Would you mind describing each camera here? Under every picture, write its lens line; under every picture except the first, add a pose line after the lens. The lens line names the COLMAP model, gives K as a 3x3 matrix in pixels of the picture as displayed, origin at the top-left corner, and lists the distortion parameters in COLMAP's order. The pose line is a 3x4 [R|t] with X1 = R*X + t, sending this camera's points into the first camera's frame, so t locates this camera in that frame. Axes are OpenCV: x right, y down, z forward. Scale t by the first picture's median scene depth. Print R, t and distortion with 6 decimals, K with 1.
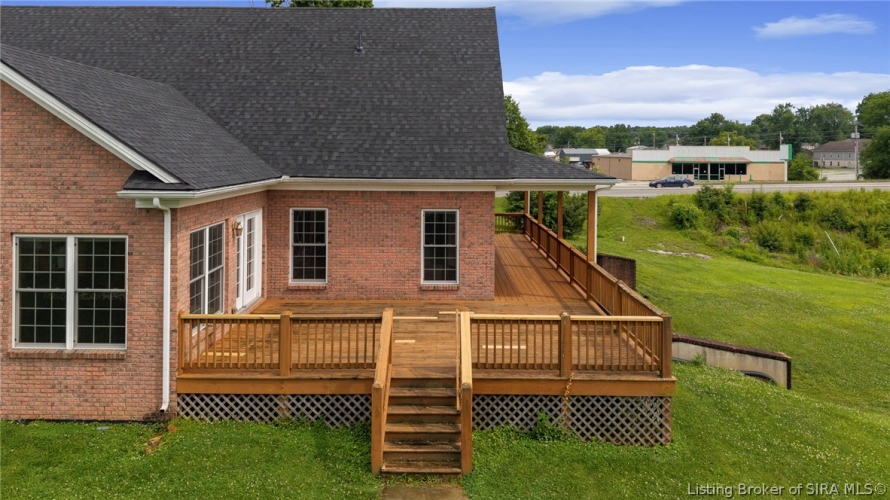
lens RADIAL K [[616.1, 0, 445.0], [0, 616.1, 250.0], [0, 0, 1]] dist [0.003542, -0.002014]
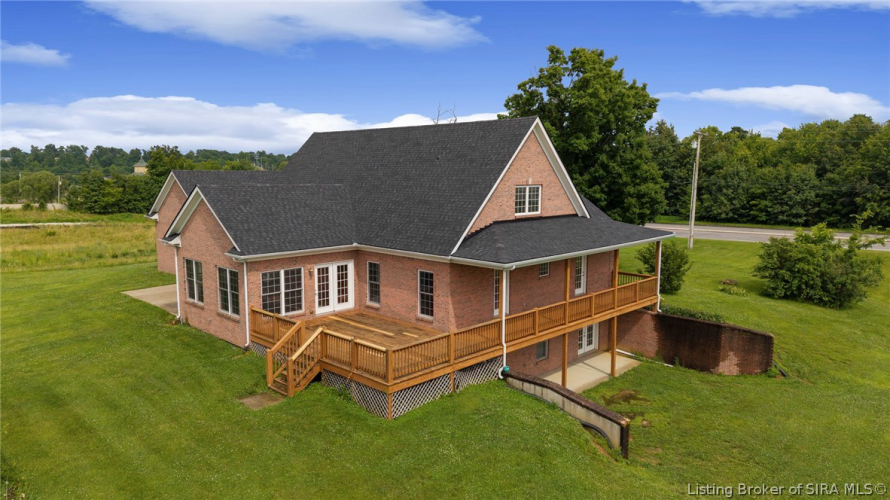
lens RADIAL K [[616.1, 0, 445.0], [0, 616.1, 250.0], [0, 0, 1]] dist [0.003542, -0.002014]
pose [[0.732802, 0.086416, -0.674932, 1.094258], [-0.105580, 0.994330, 0.012678, -0.143273], [0.672201, 0.061969, 0.737771, -0.152055]]
